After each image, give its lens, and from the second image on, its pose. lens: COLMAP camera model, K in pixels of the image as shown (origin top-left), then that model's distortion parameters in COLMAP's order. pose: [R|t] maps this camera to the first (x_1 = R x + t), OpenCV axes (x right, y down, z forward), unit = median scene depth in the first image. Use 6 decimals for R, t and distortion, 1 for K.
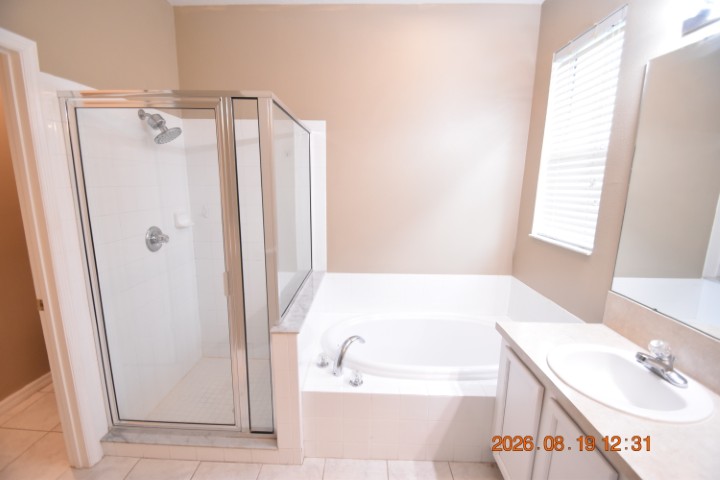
lens RADIAL K [[312.5, 0, 356.2], [0, 312.5, 242.8], [0, 0, 1]] dist [0.002401, -0.010766]
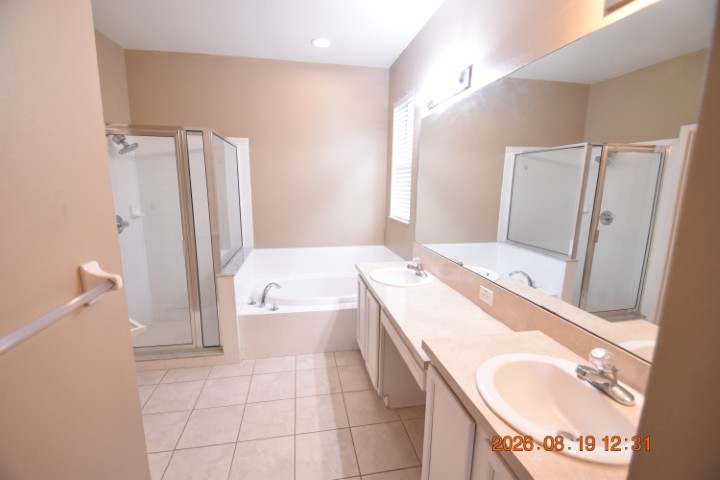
lens RADIAL K [[312.5, 0, 356.2], [0, 312.5, 242.8], [0, 0, 1]] dist [0.002401, -0.010766]
pose [[0.977118, -0.039586, 0.208984, 0.084969], [0.039405, 0.999211, 0.005031, 0.116587], [-0.209018, 0.003319, 0.977906, -0.615778]]
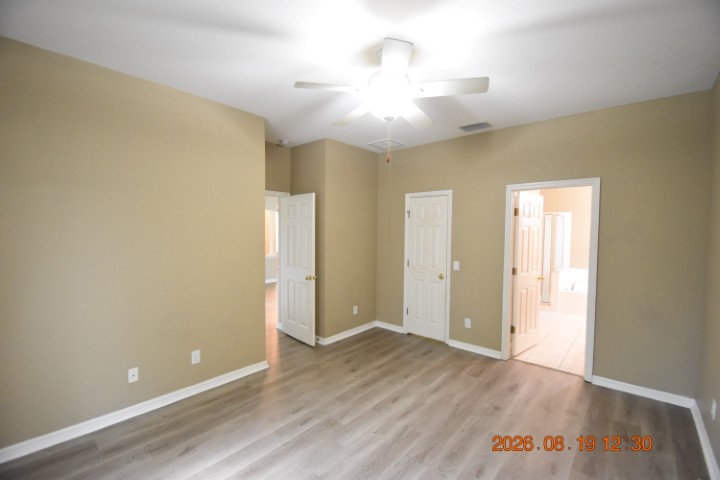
lens RADIAL K [[312.5, 0, 356.2], [0, 312.5, 242.8], [0, 0, 1]] dist [0.002401, -0.010766]
pose [[0.761708, 0.021552, -0.647562, 0.338406], [-0.119625, 0.986942, -0.107865, 0.560992], [0.636782, 0.159626, 0.754340, -3.102502]]
